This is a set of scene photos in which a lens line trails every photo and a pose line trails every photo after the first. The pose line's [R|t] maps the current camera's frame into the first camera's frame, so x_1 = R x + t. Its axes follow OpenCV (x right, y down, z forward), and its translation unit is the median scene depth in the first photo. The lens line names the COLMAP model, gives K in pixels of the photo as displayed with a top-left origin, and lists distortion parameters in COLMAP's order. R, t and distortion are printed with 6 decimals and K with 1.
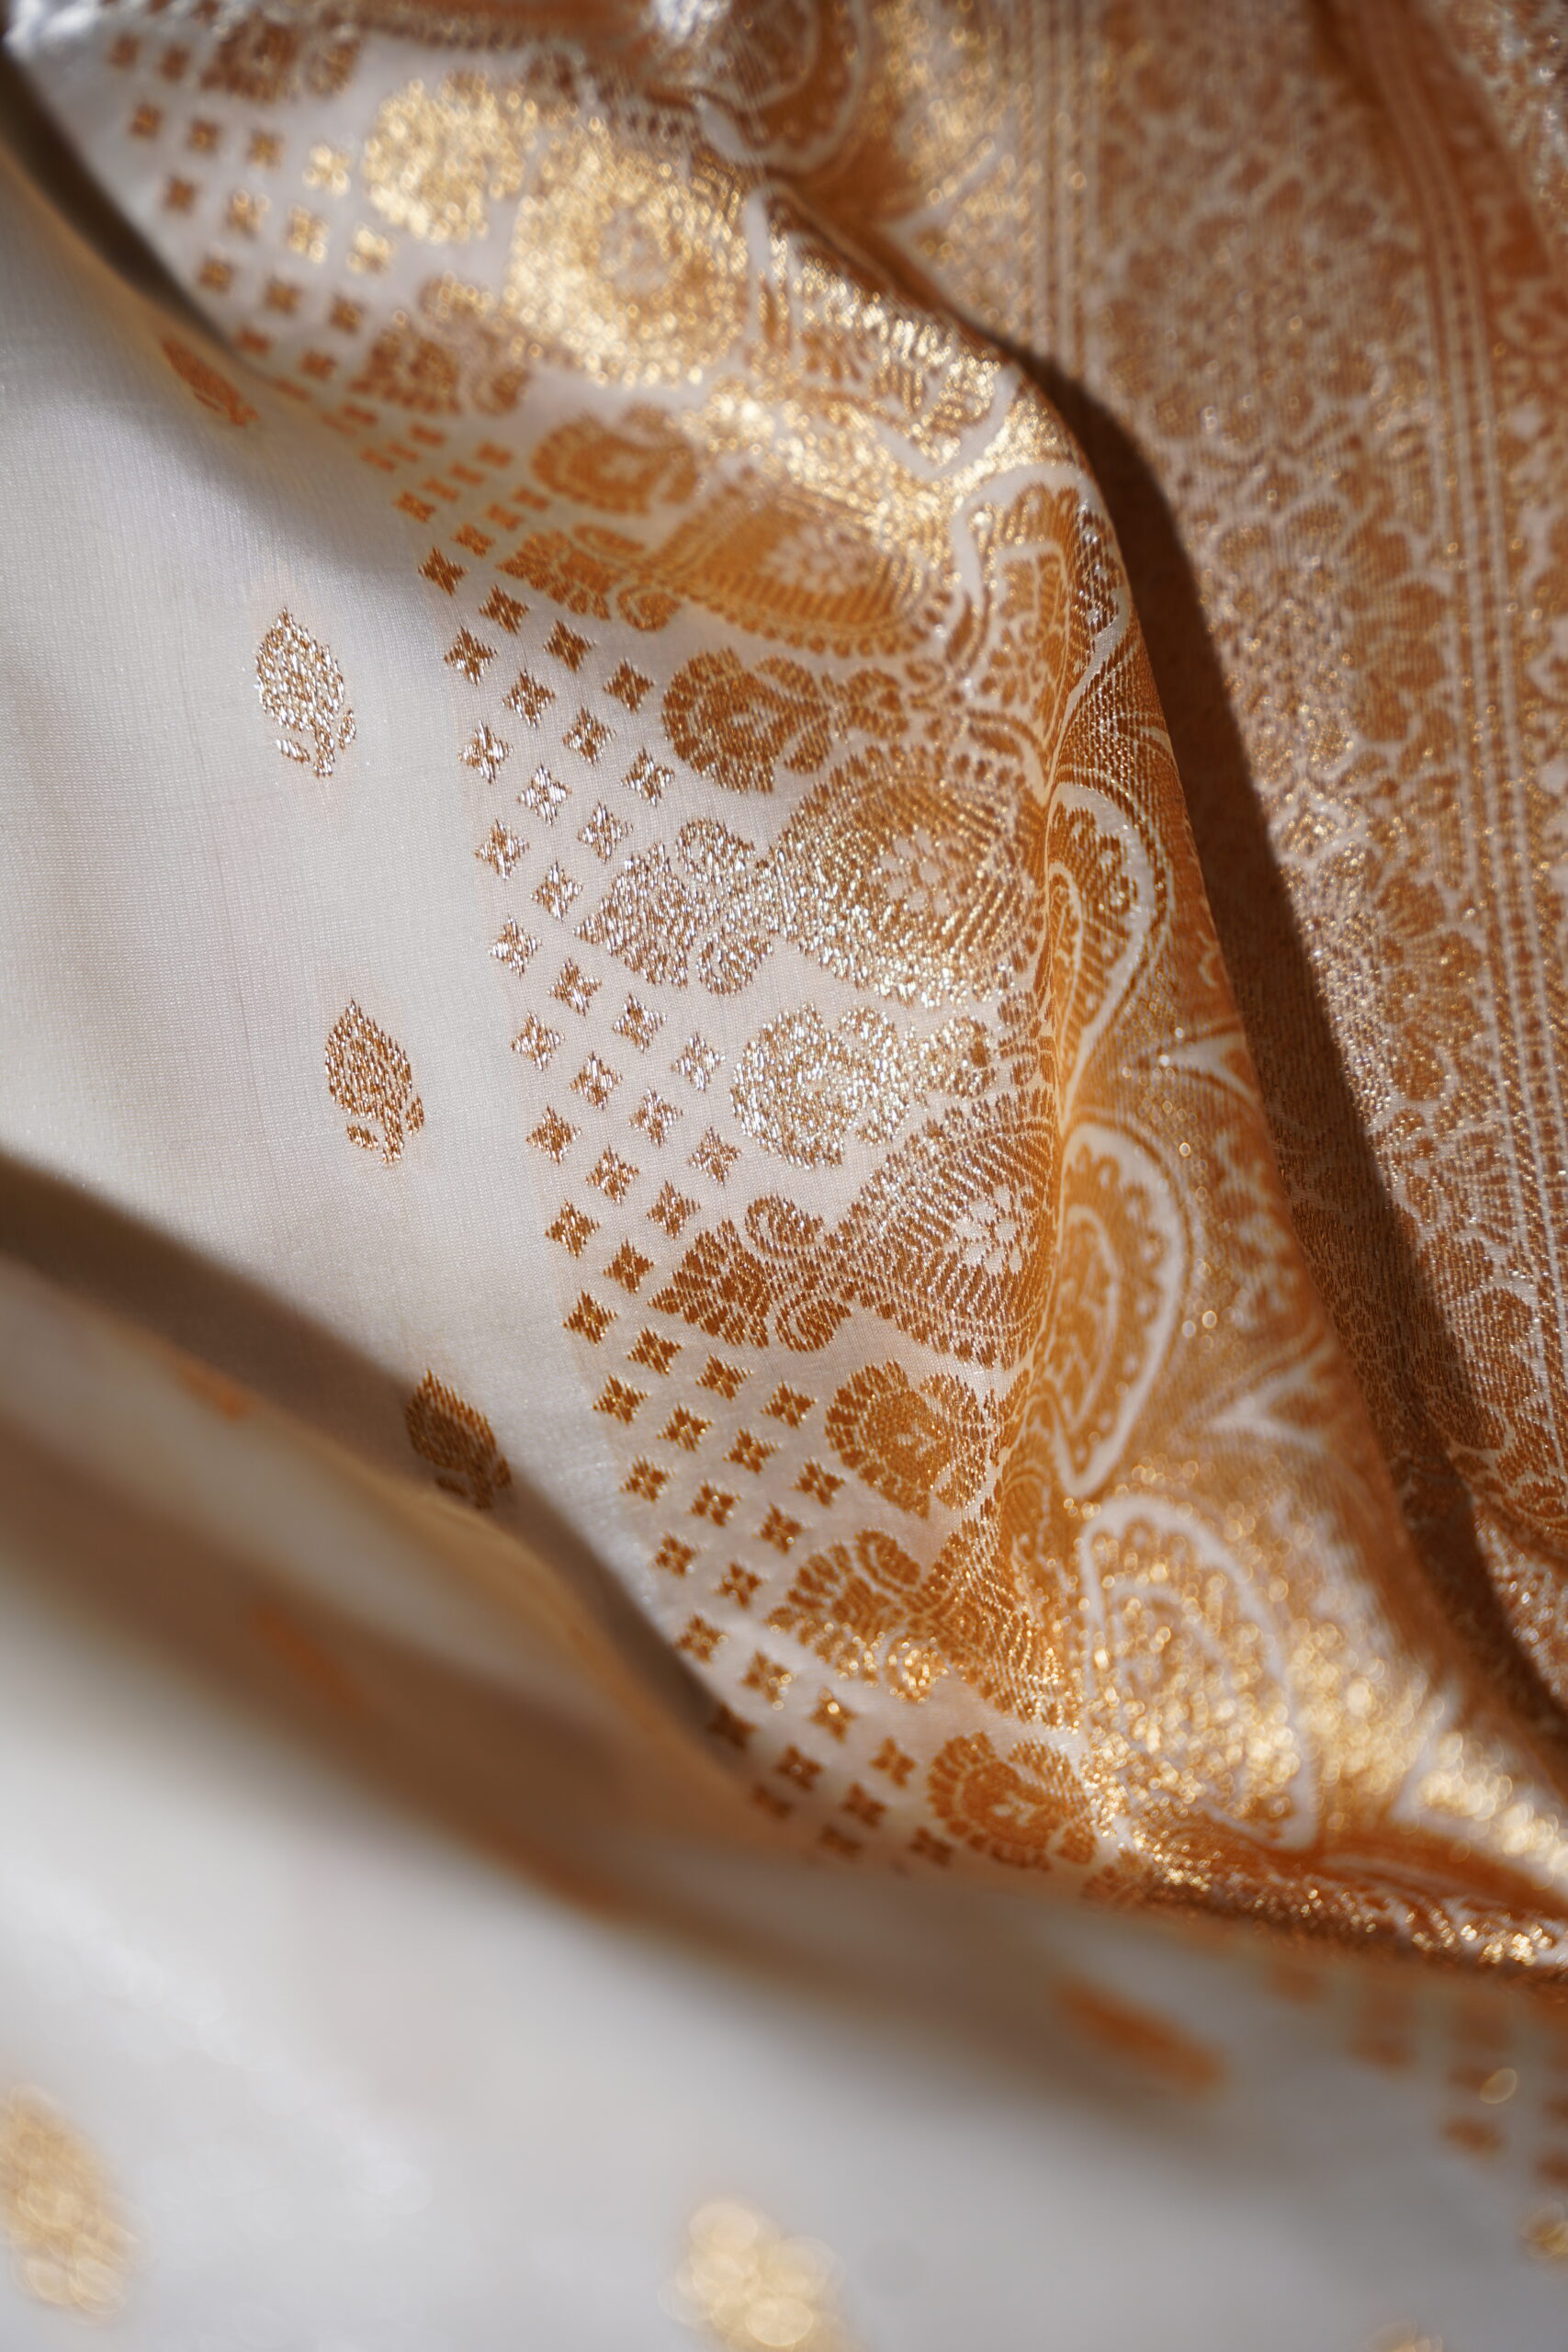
lens RADIAL K [[4574.0, 0, 784.0], [0, 4574.0, 1176.0], [0, 0, 1]] dist [0.425857, -0.419431]
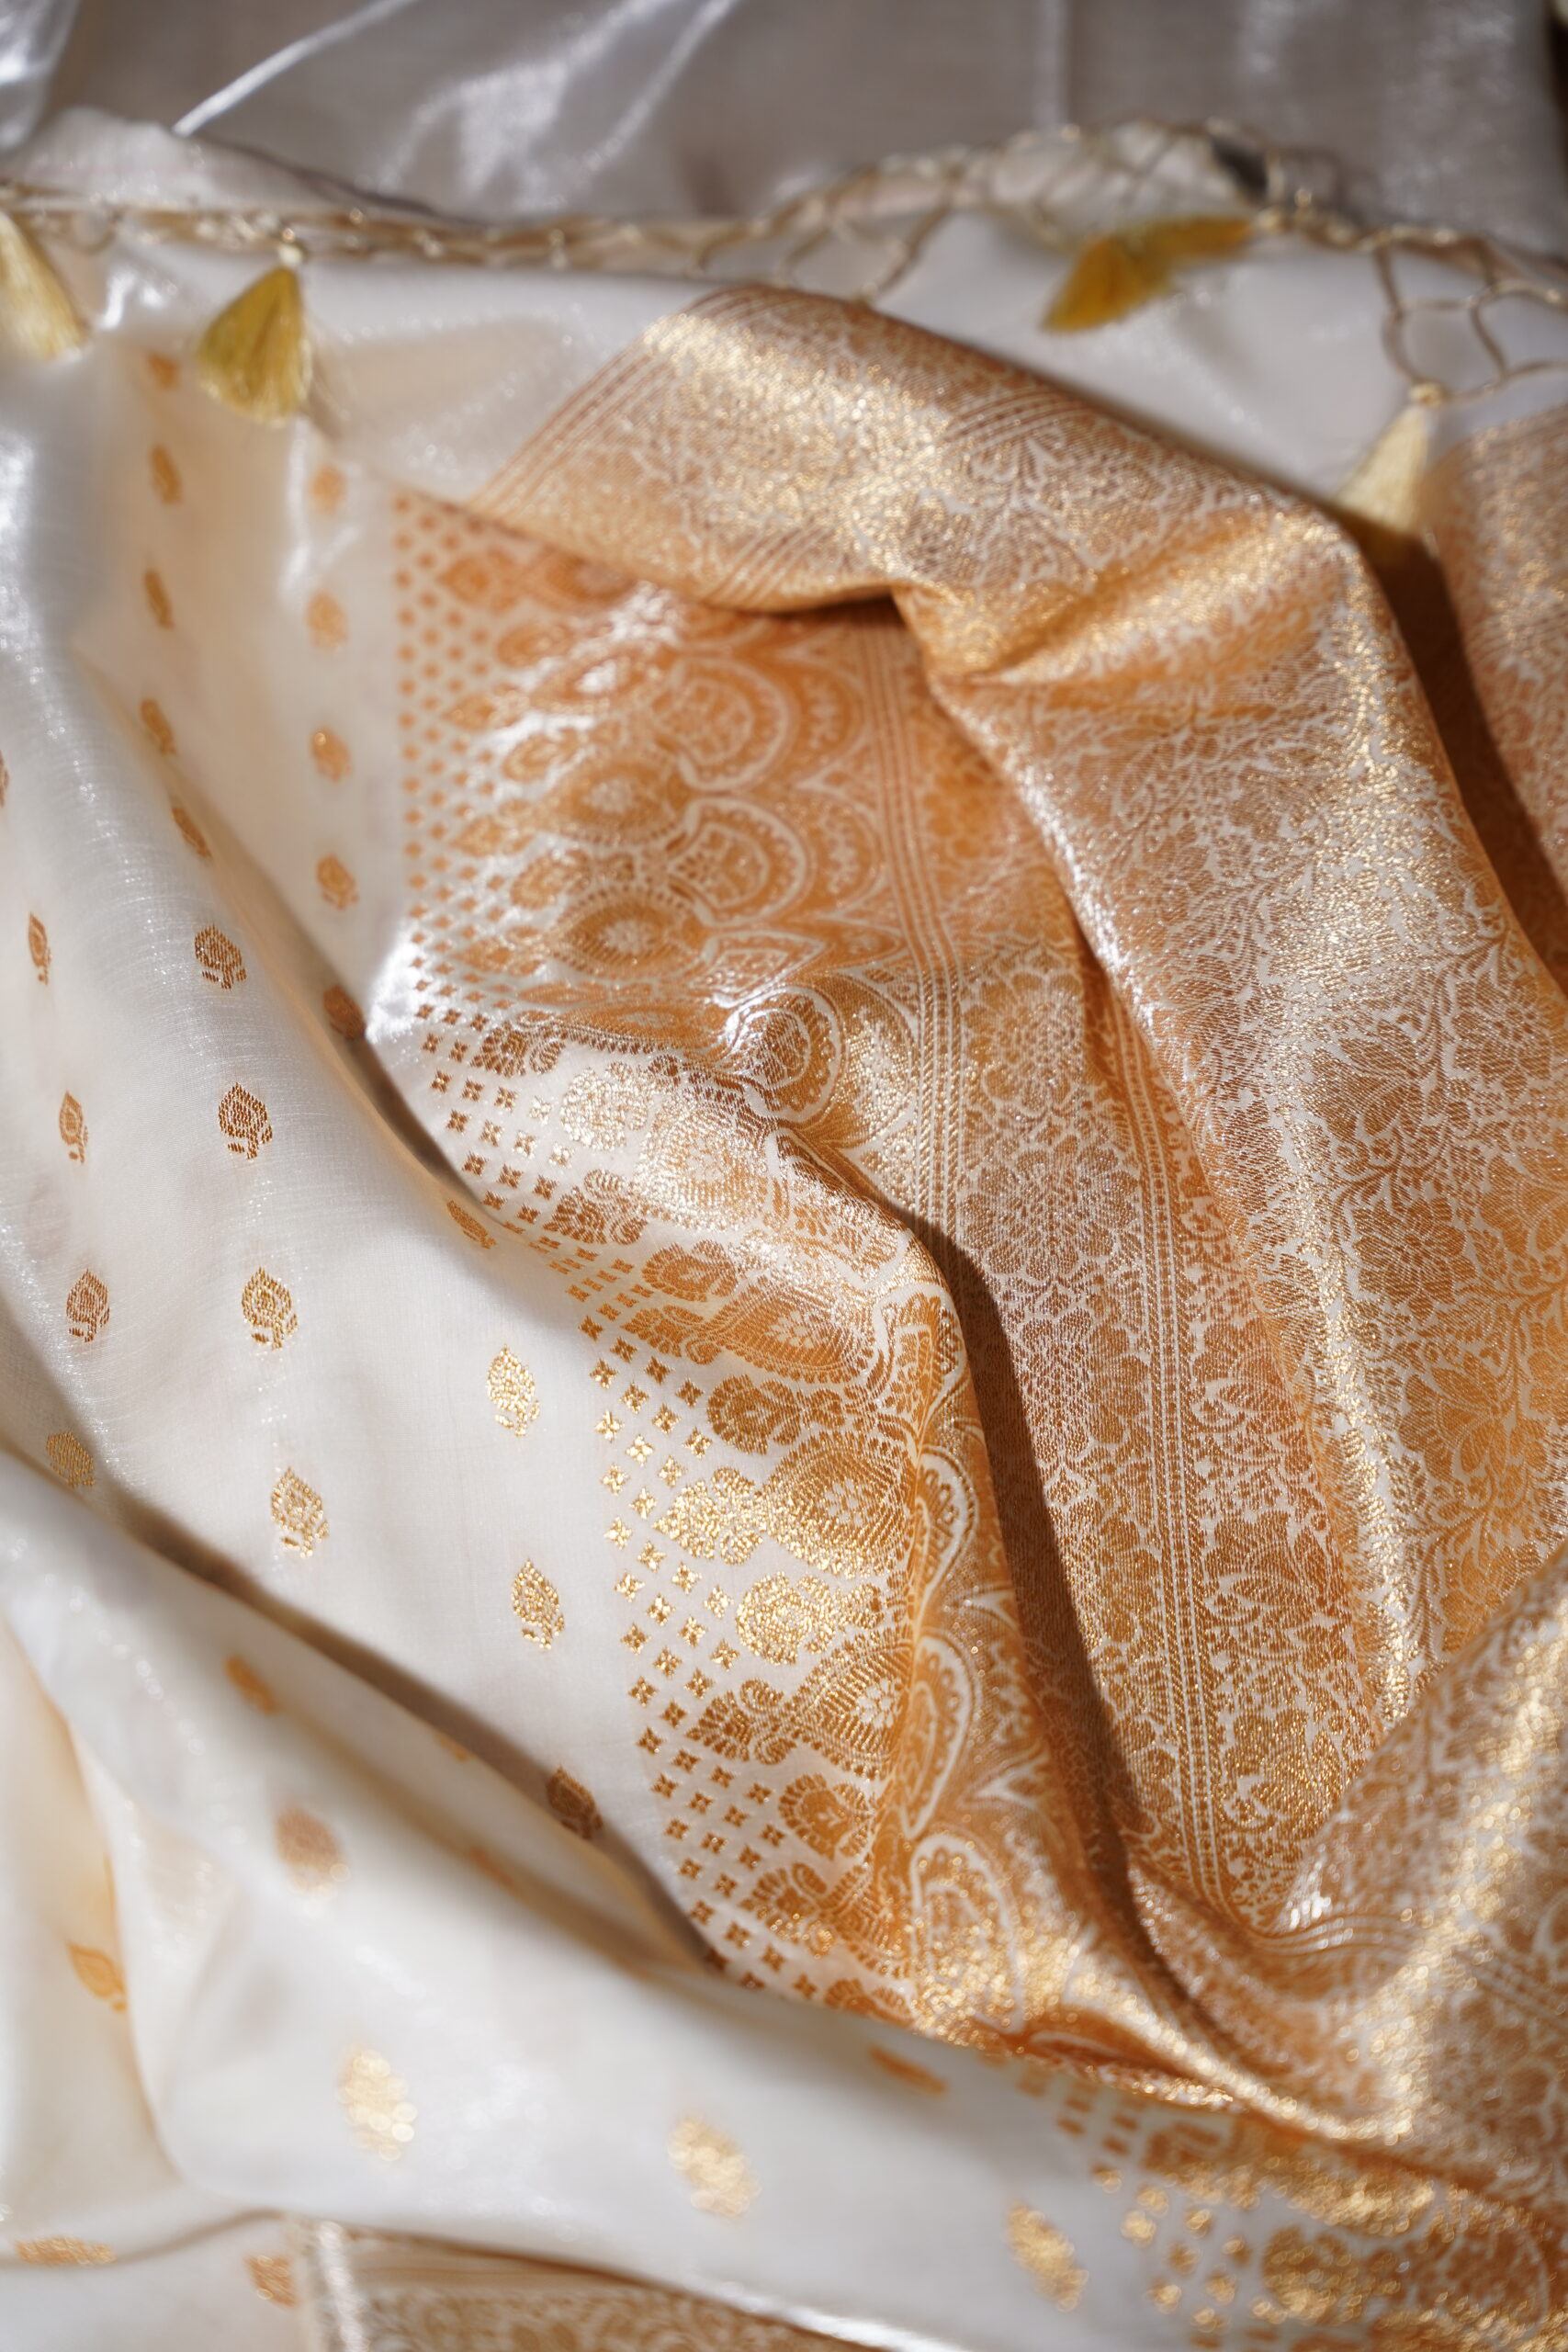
lens RADIAL K [[4574.0, 0, 784.0], [0, 4574.0, 1176.0], [0, 0, 1]] dist [0.425857, -0.419431]
pose [[0.998941, 0.037803, -0.026209, 0.047702], [-0.041691, 0.984807, -0.168576, 0.112358], [0.019438, 0.169491, 0.985340, -0.796525]]
